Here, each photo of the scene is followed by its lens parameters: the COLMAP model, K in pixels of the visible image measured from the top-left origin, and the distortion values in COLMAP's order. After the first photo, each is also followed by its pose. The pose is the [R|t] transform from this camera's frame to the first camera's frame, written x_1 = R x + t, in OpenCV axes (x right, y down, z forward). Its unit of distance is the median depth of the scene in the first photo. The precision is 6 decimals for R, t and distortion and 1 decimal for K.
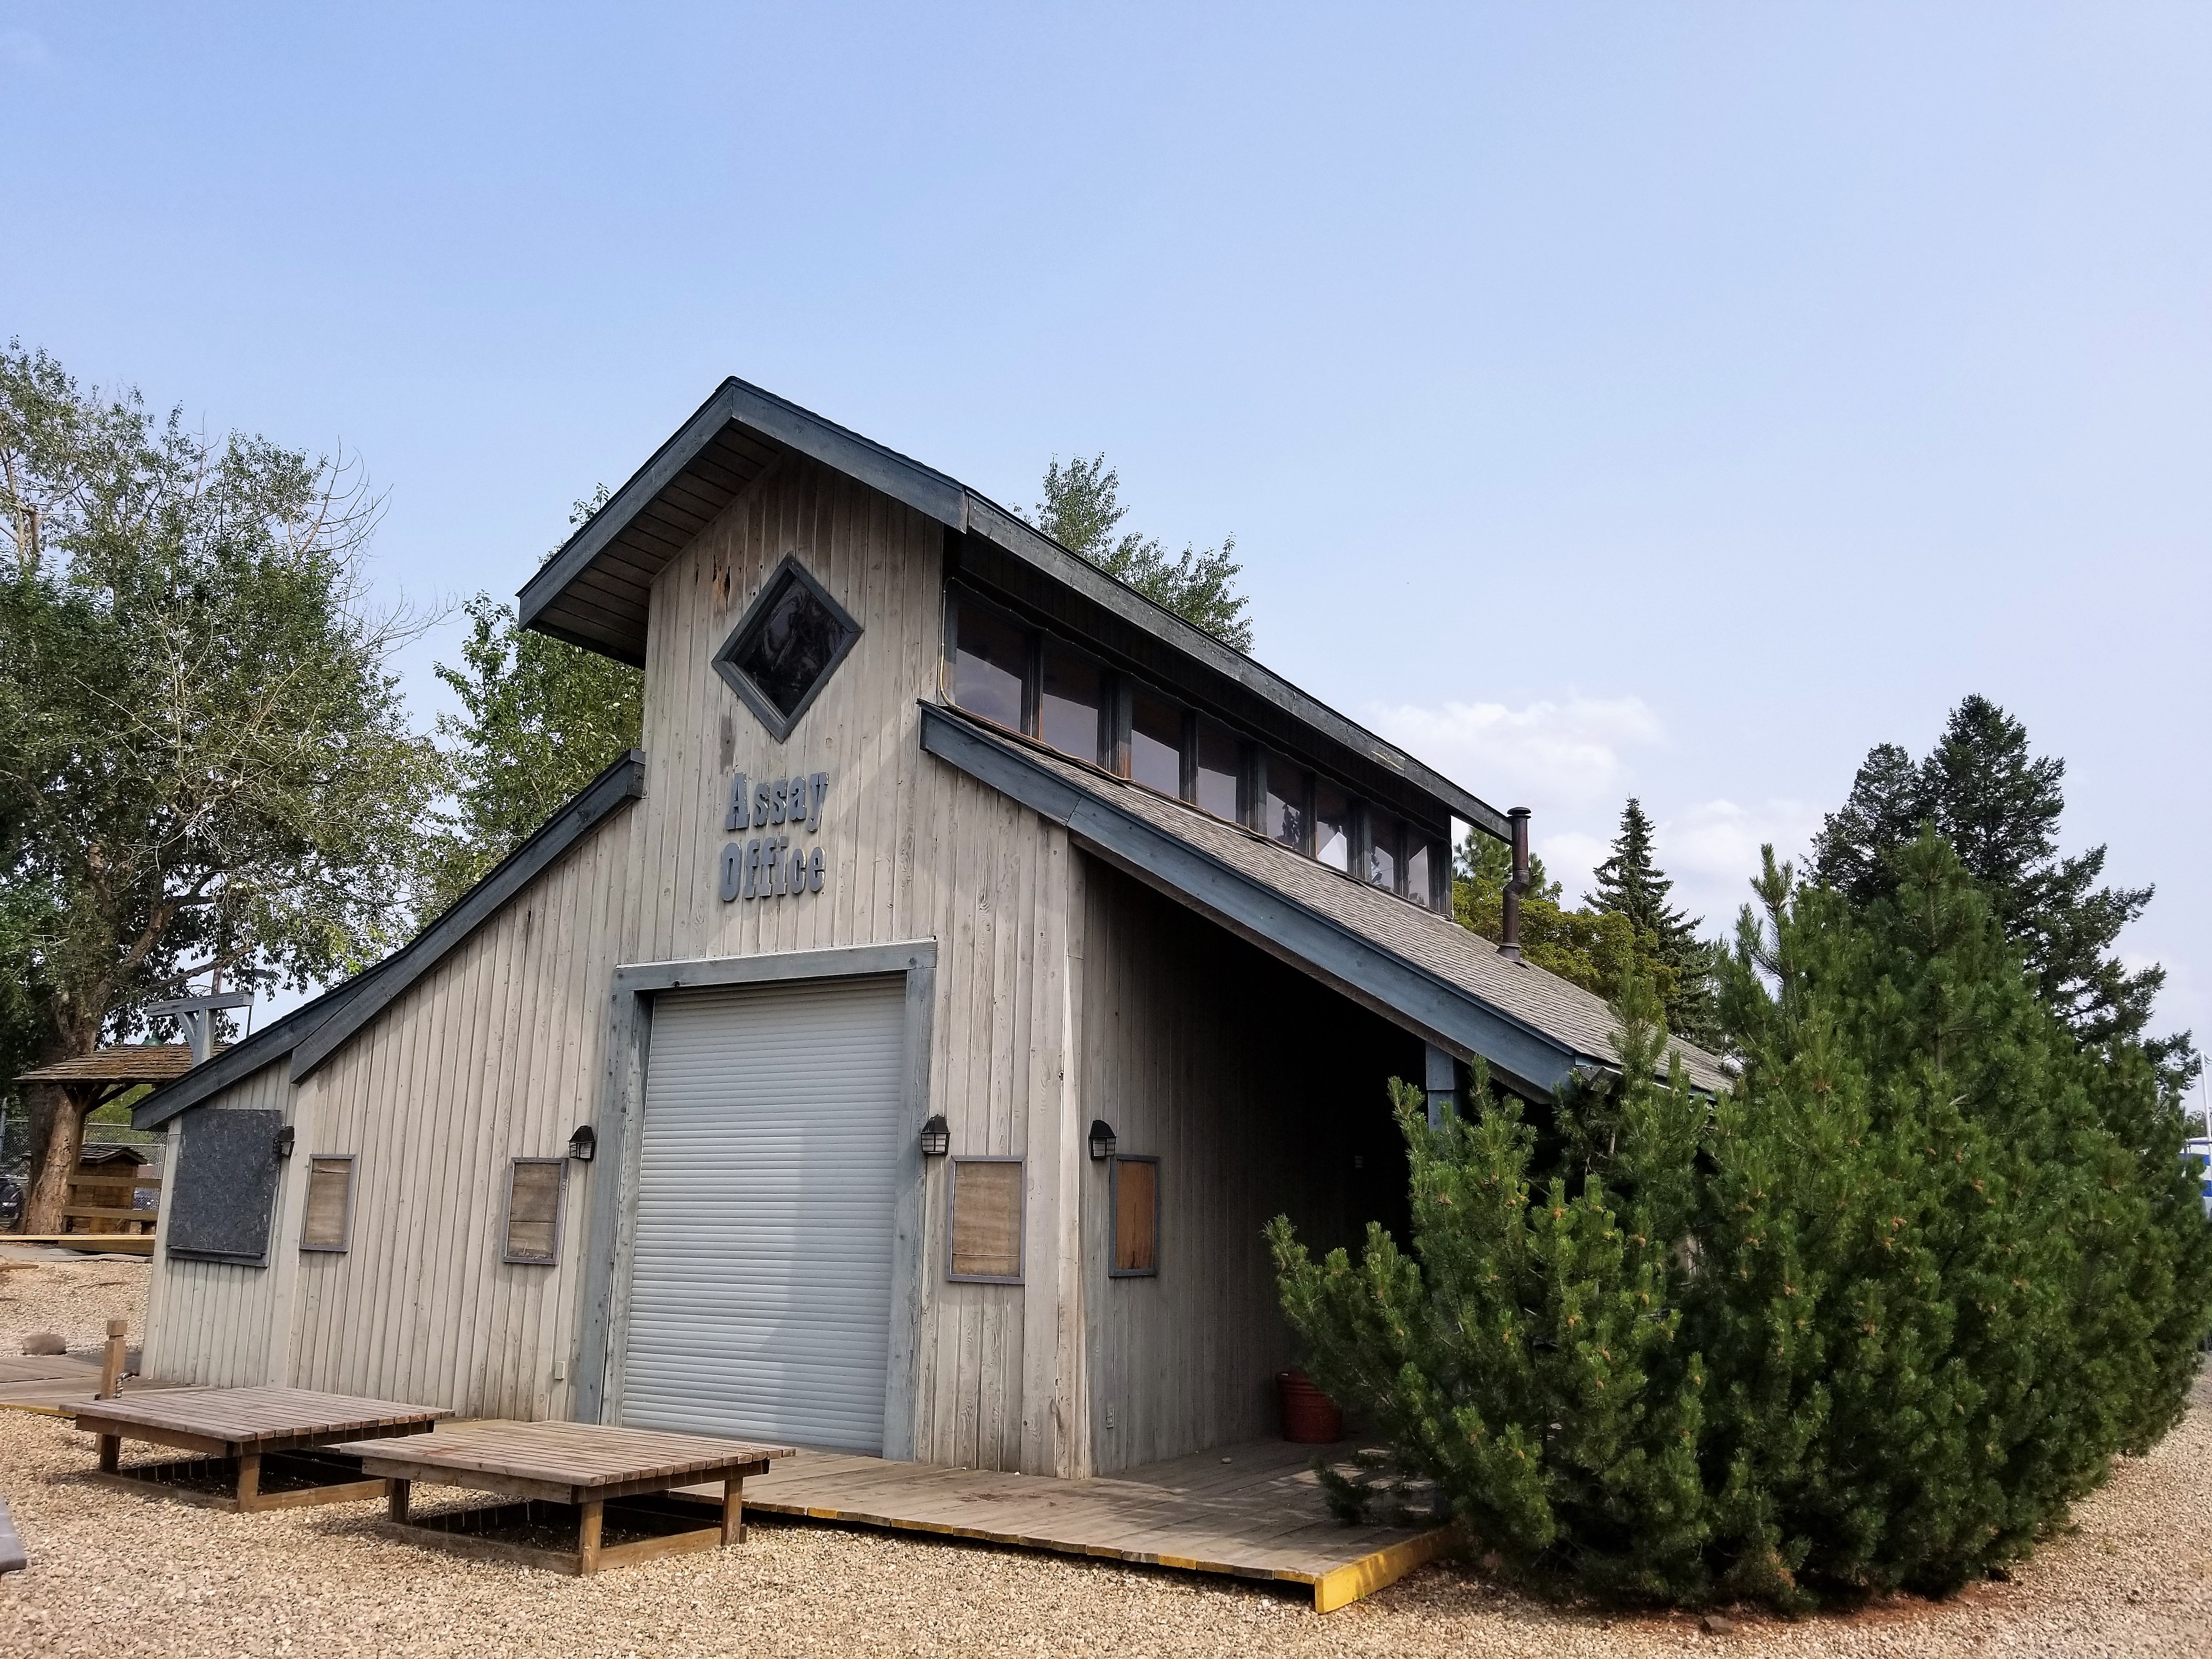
lens RADIAL K [[1705.0, 0, 1111.8], [0, 1705.0, 829.5], [0, 0, 1]] dist [0.053002, 0.000939]
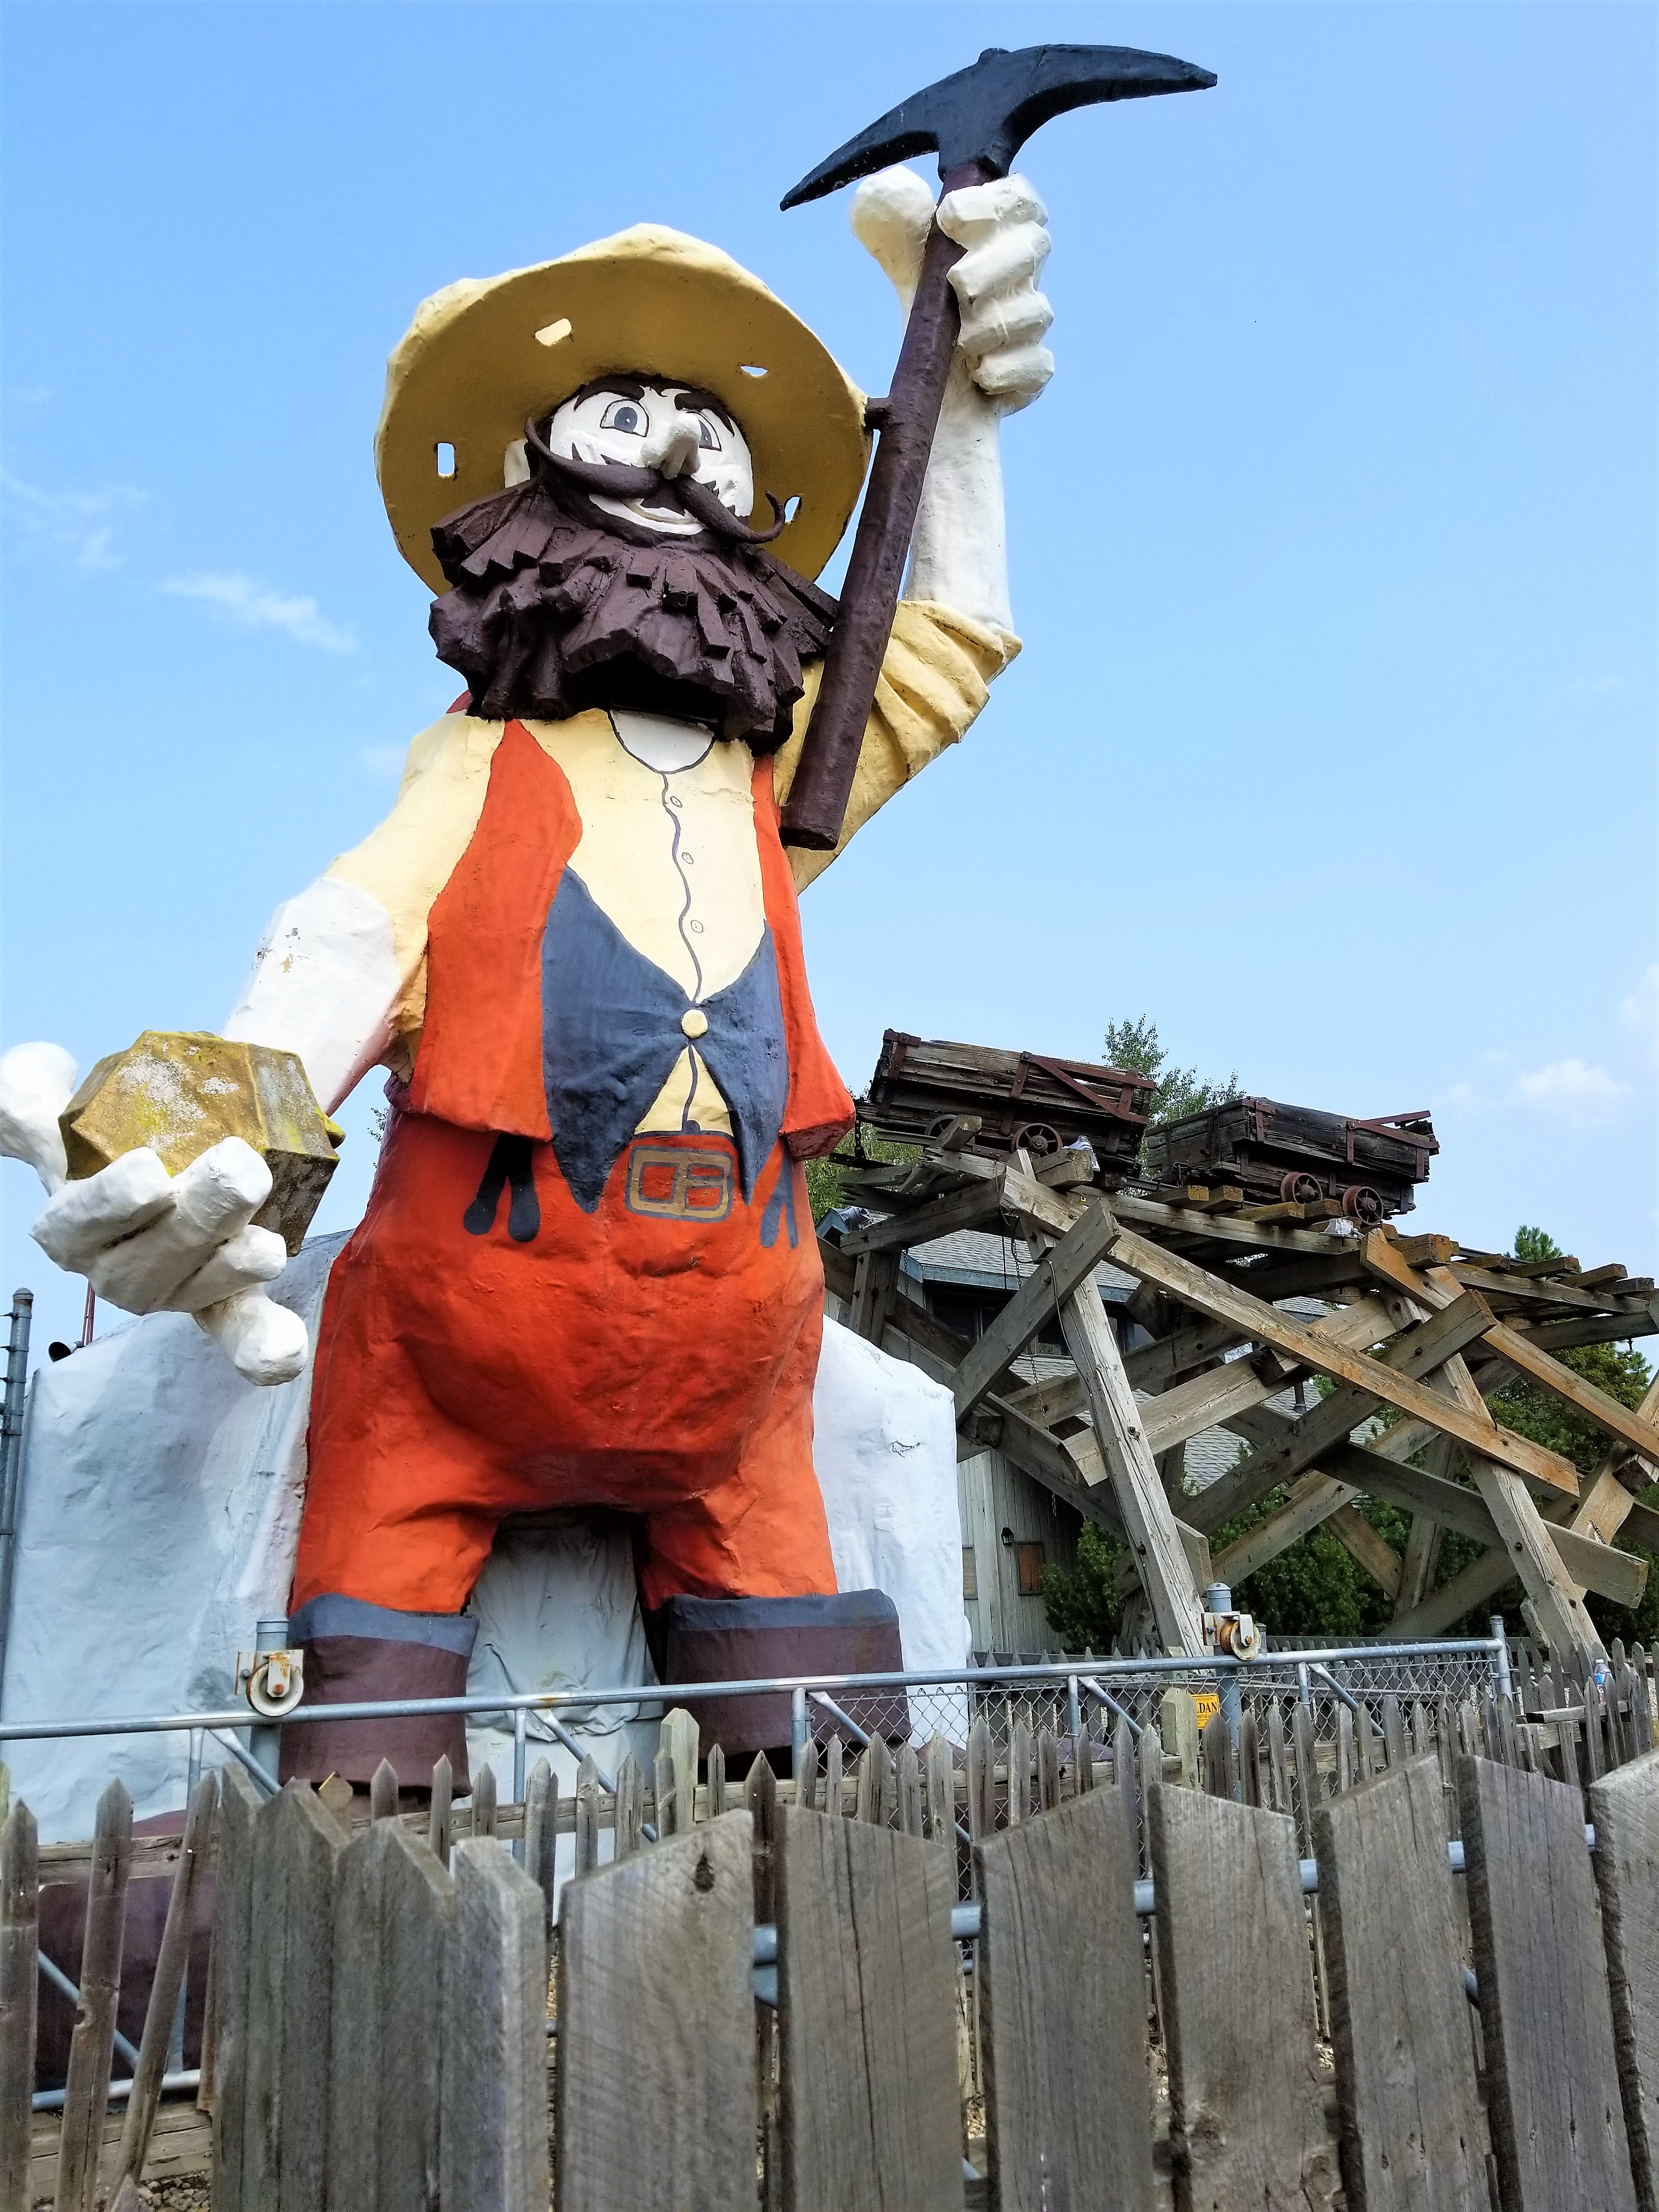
lens RADIAL K [[1705.0, 0, 820.2], [0, 1705.0, 1107.0], [0, 0, 1]] dist [0.053002, 0.000939]
pose [[0.942054, -0.135274, -0.306977, 0.162571], [0.118833, 0.990320, -0.071722, -0.078083], [0.313707, 0.031087, 0.949011, -0.394162]]
